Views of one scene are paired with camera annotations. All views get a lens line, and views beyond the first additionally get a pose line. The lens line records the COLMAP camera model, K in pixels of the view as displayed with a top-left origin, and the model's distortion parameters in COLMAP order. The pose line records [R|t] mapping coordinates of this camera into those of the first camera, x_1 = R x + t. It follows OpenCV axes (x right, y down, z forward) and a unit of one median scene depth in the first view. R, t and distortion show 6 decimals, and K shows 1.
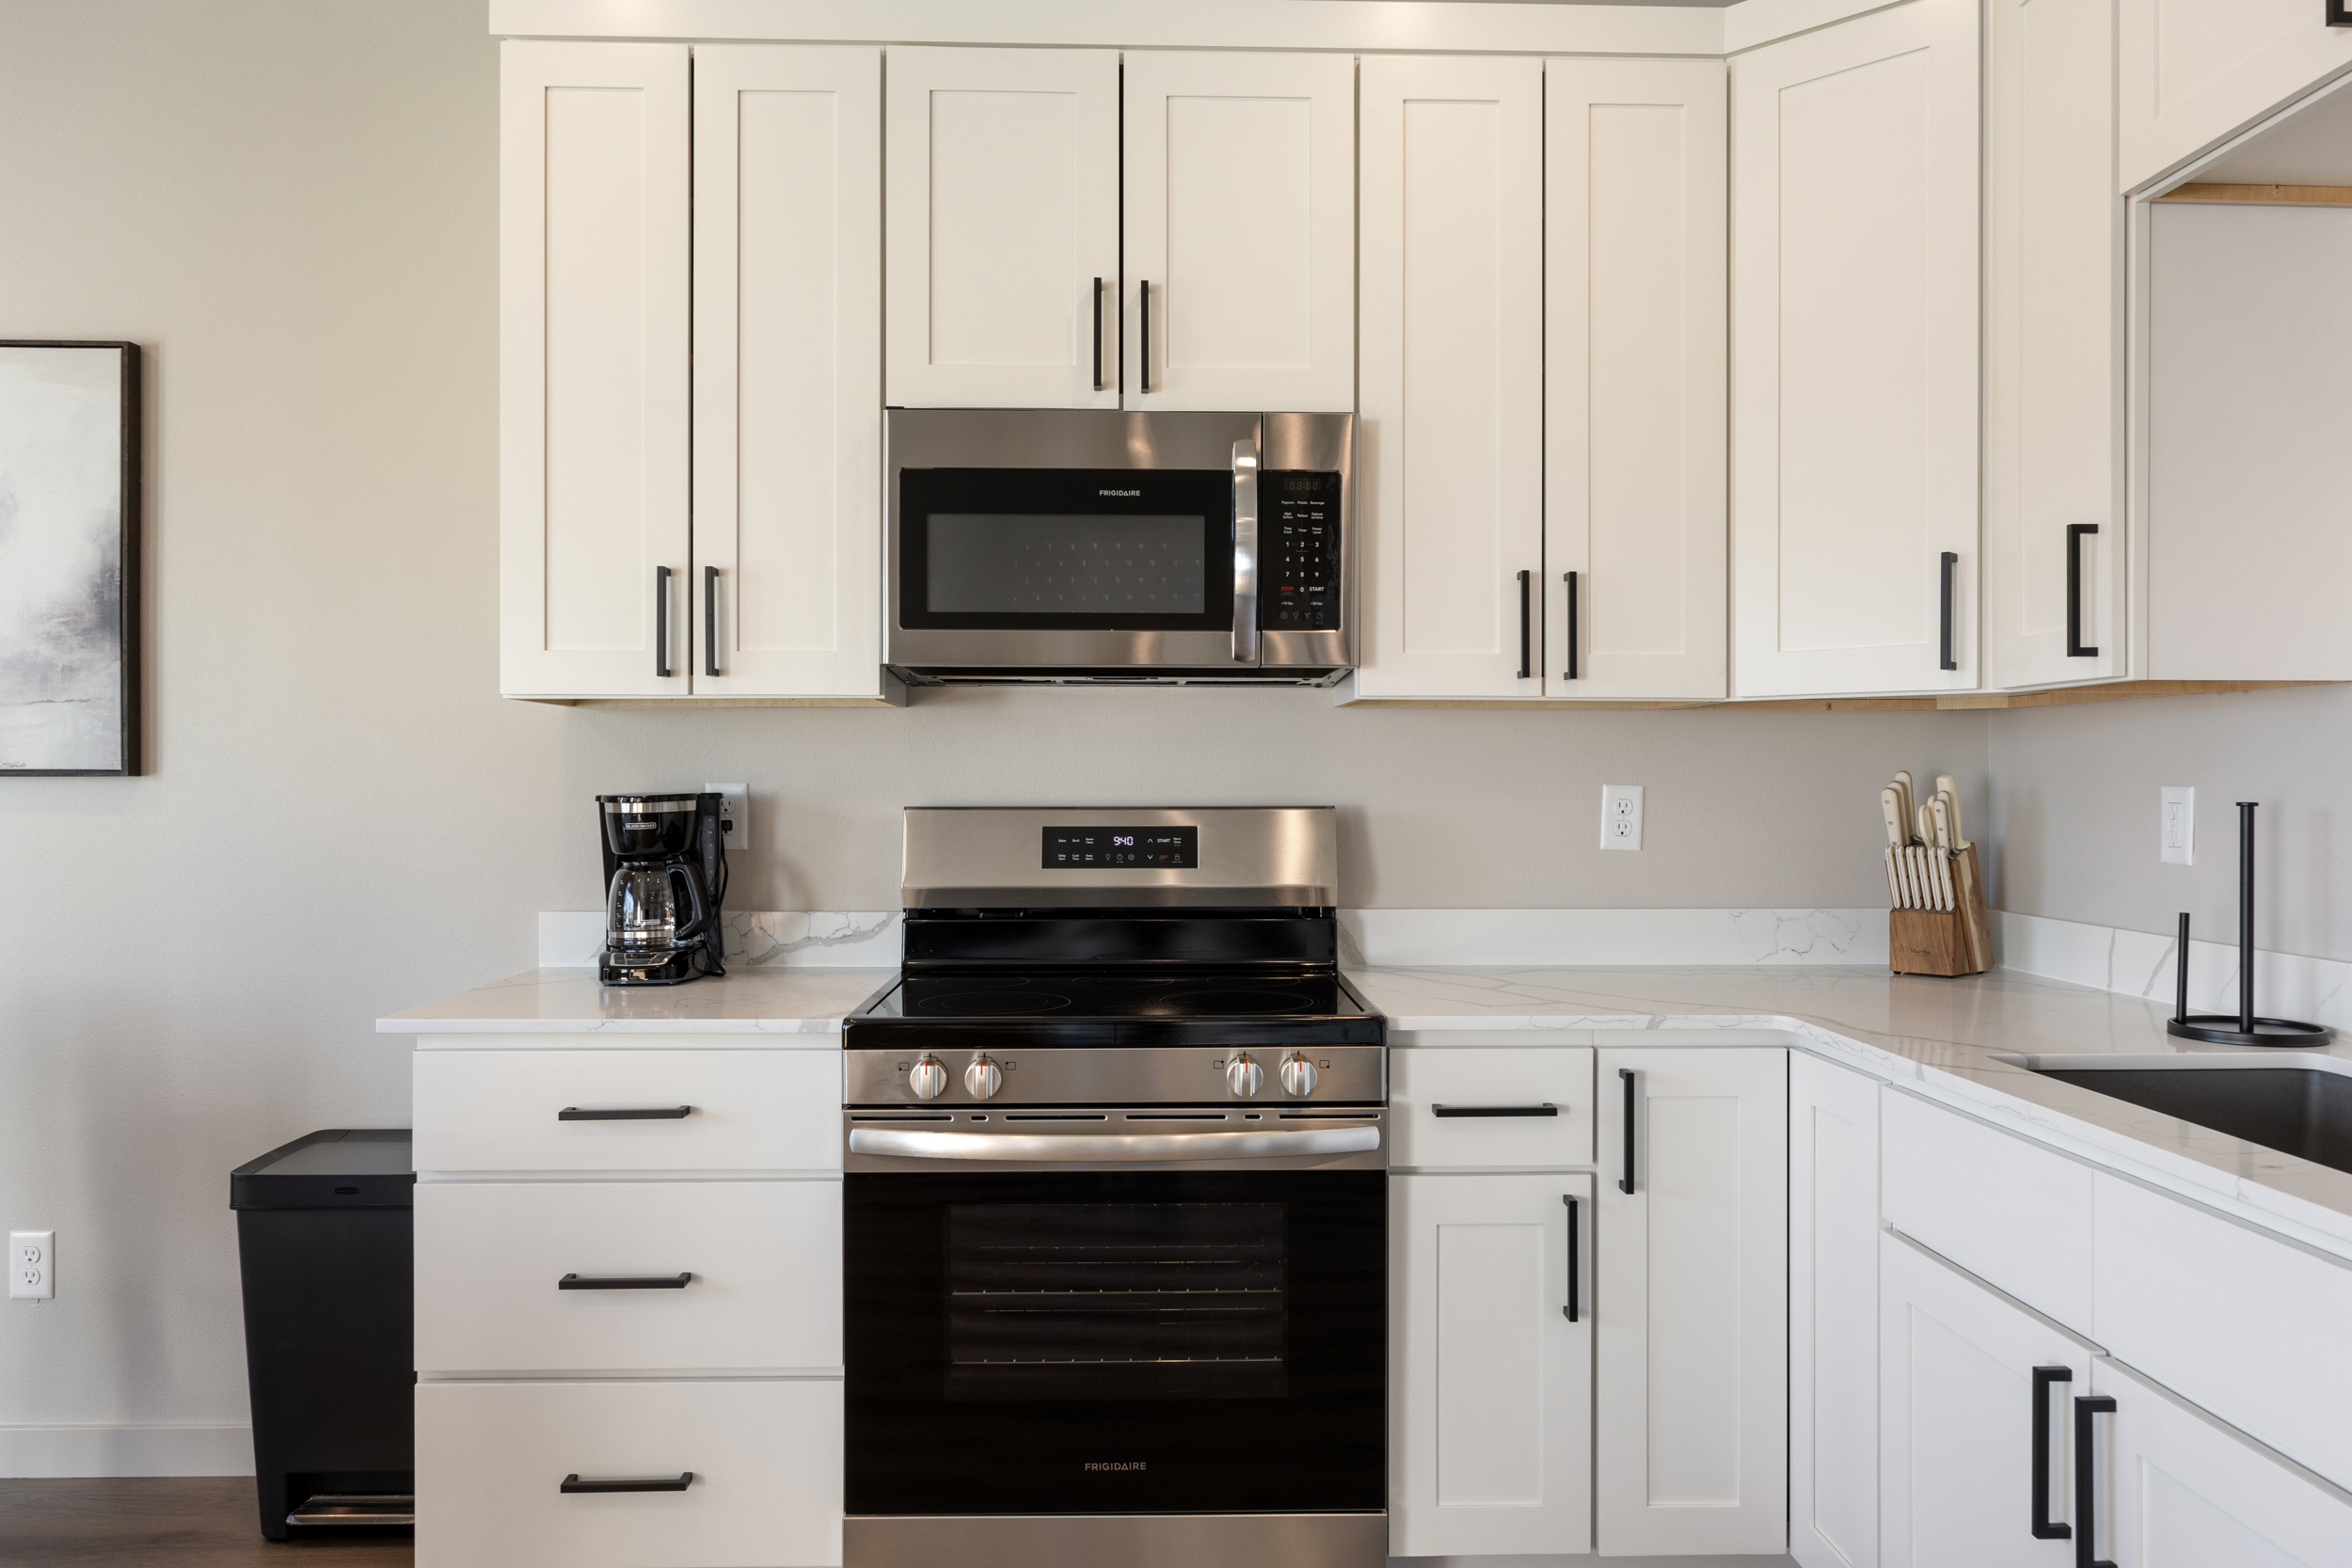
lens RADIAL K [[1657.7, 0, 1168.0], [0, 1657.7, 784.0], [0, 0, 1]] dist [0.001202, -0.002153]
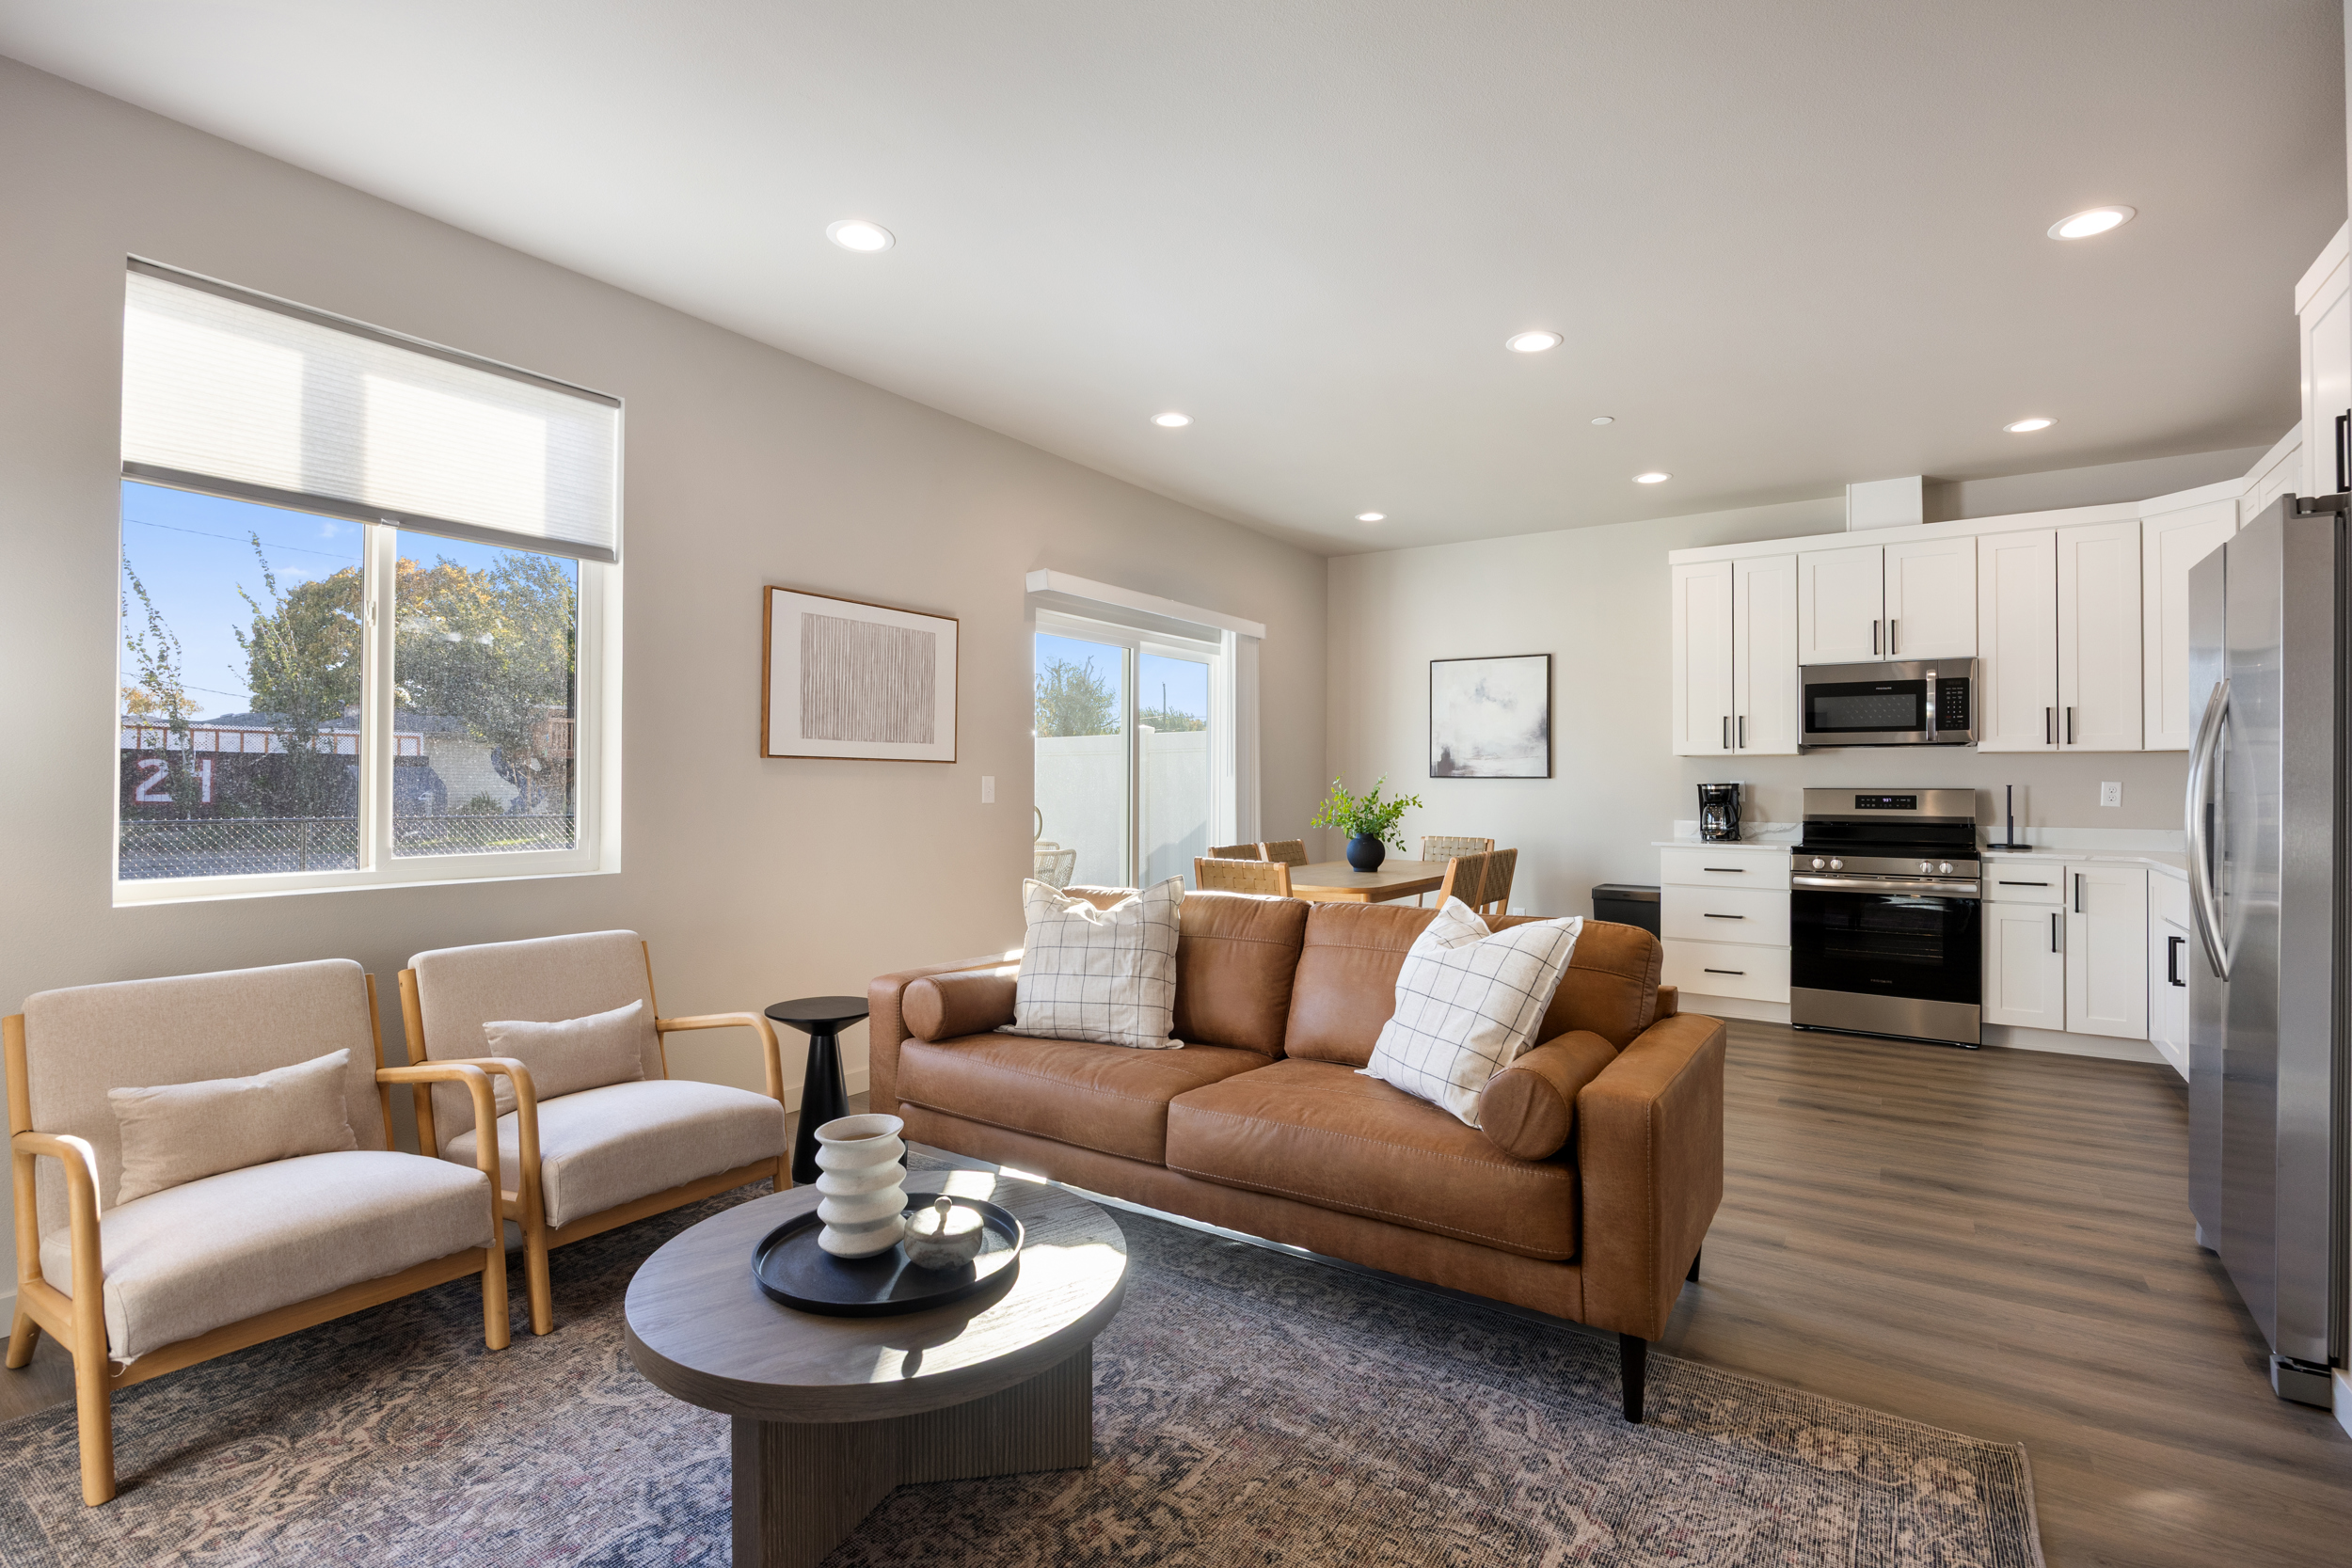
lens RADIAL K [[1128.6, 0, 1175.2], [0, 1128.6, 773.6], [0, 0, 1]] dist [0.000217, 0.000053]
pose [[0.819635, -0.002255, -0.572882, 0.102435], [-0.007115, 0.999875, -0.014115, 0.029005], [0.572842, 0.015646, 0.819516, -1.637302]]
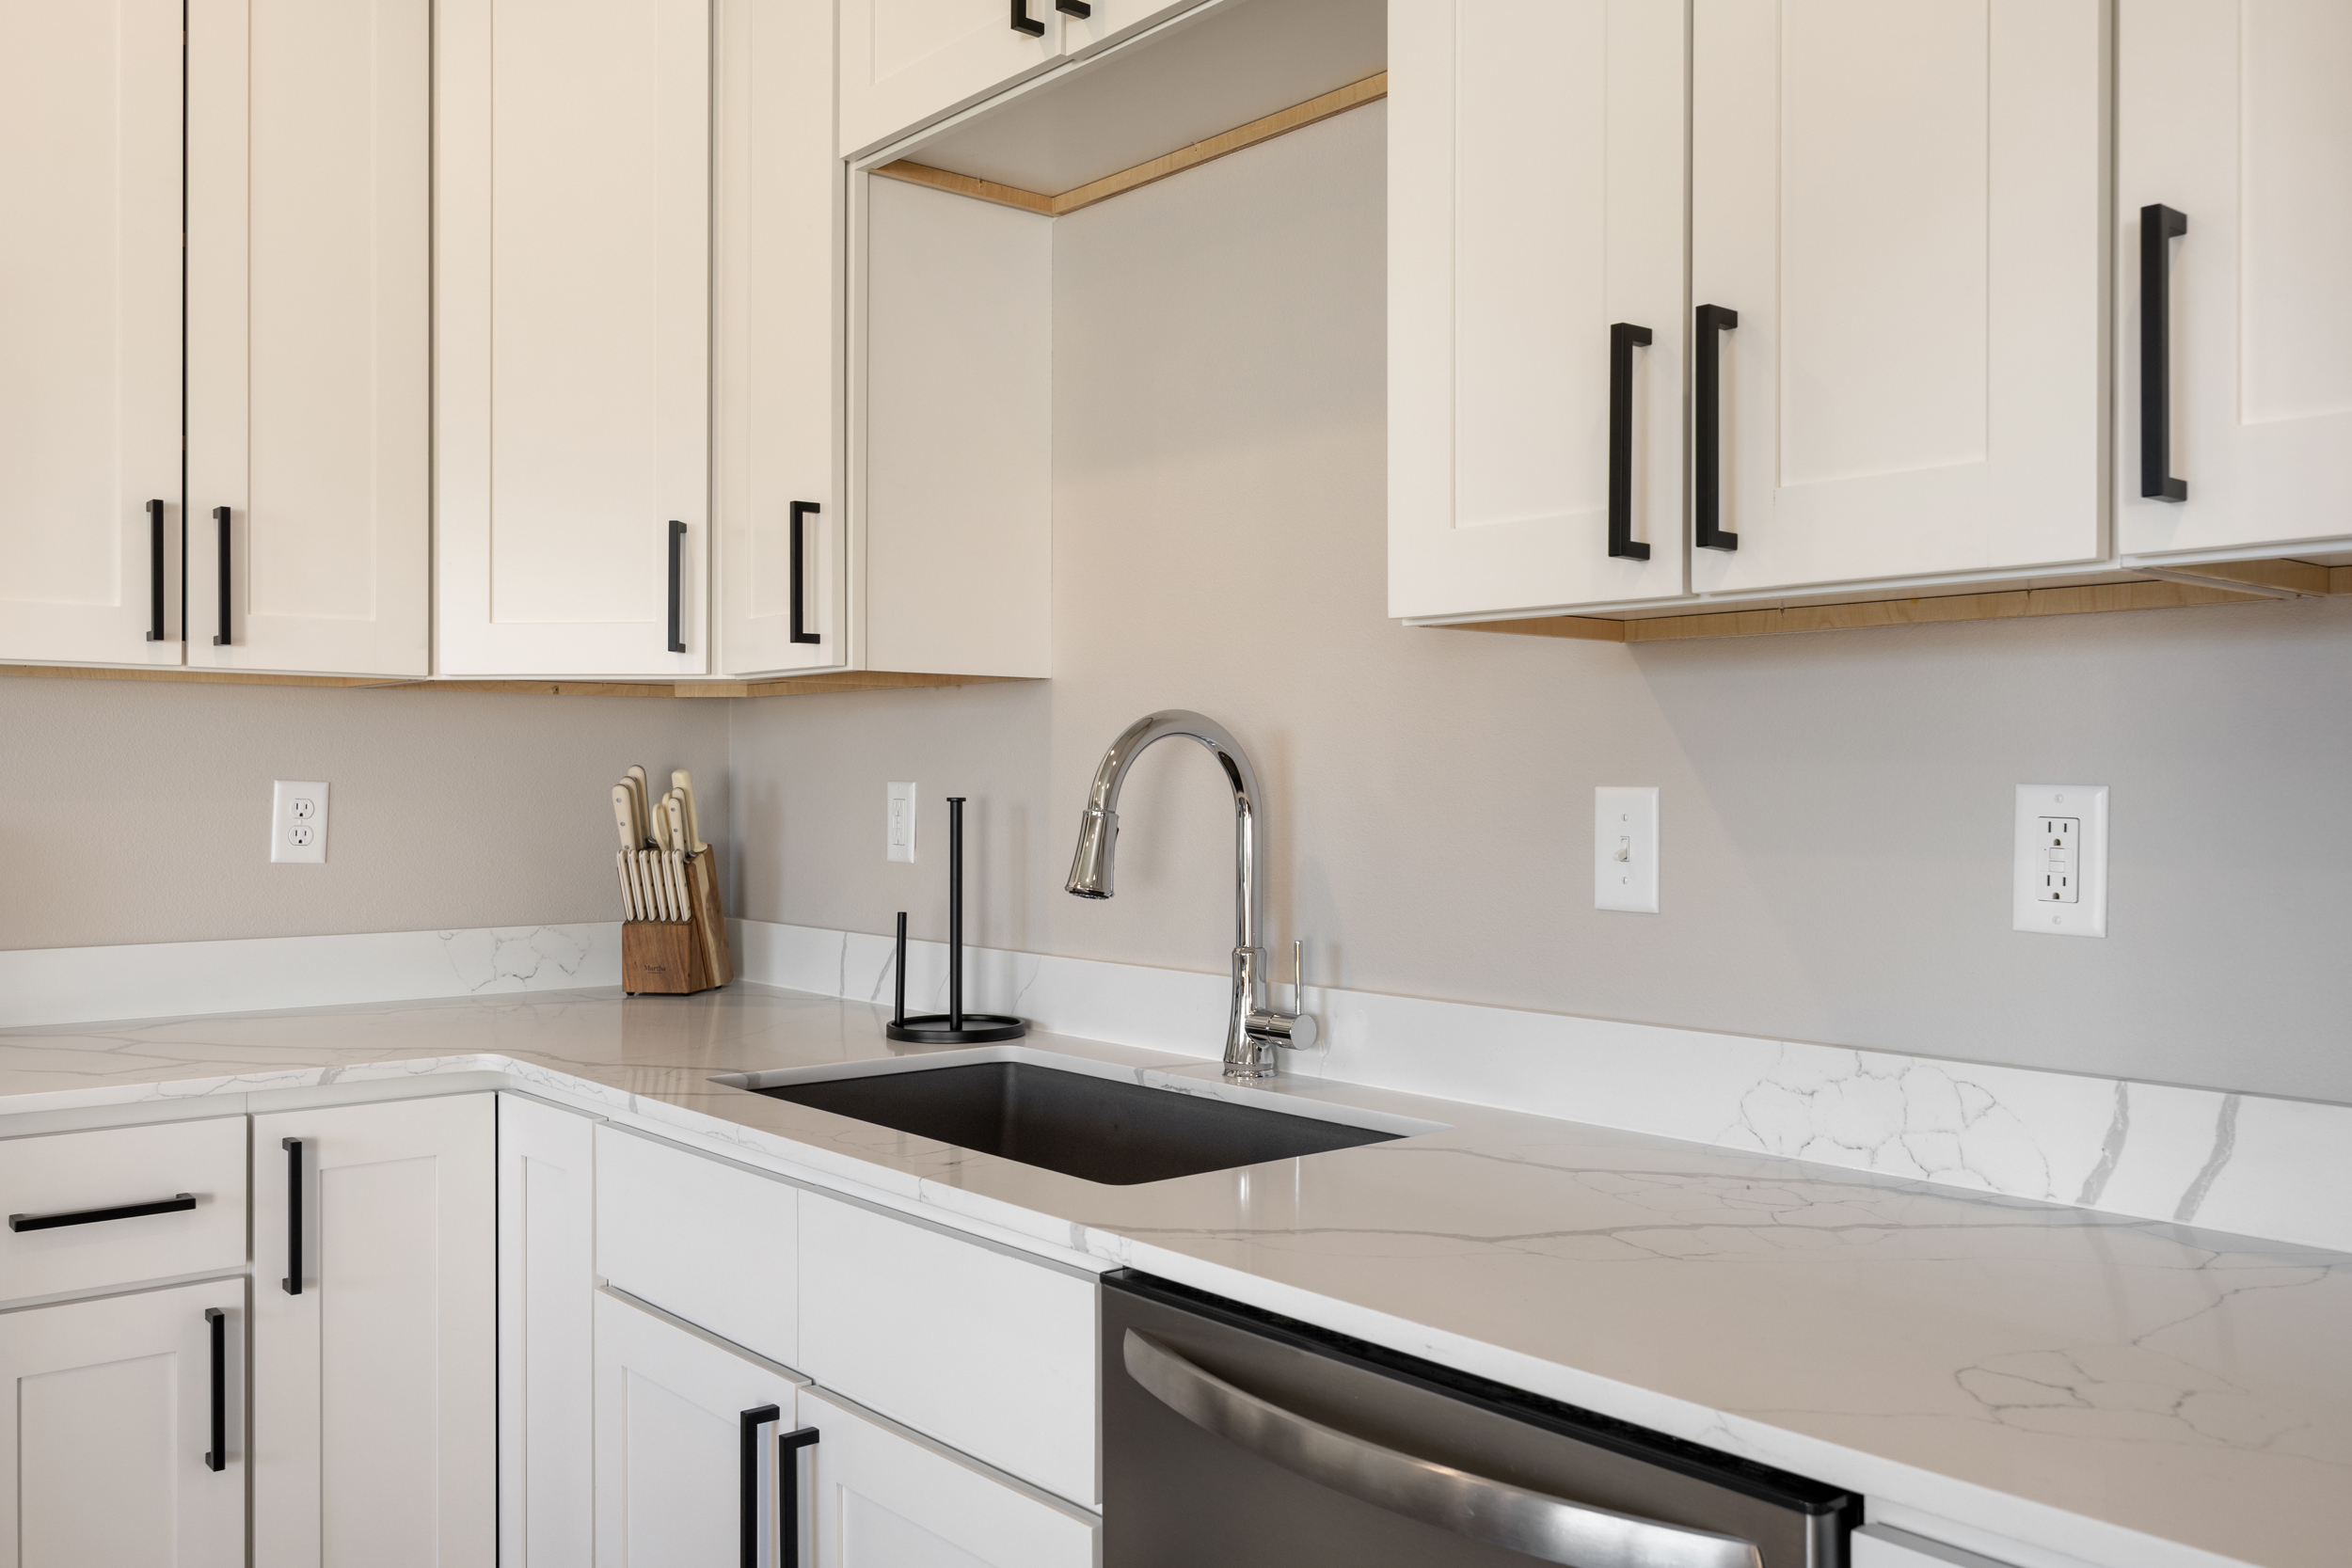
lens RADIAL K [[1974.7, 0, 1180.6], [0, 1974.7, 783.7], [0, 0, 1]] dist [0.012866, -0.002719]
pose [[0.787140, -0.000904, 0.616773, 0.025593], [0.000423, 0.999999, 0.000926, 0.001444], [-0.616774, -0.000468, 0.787140, -0.009984]]
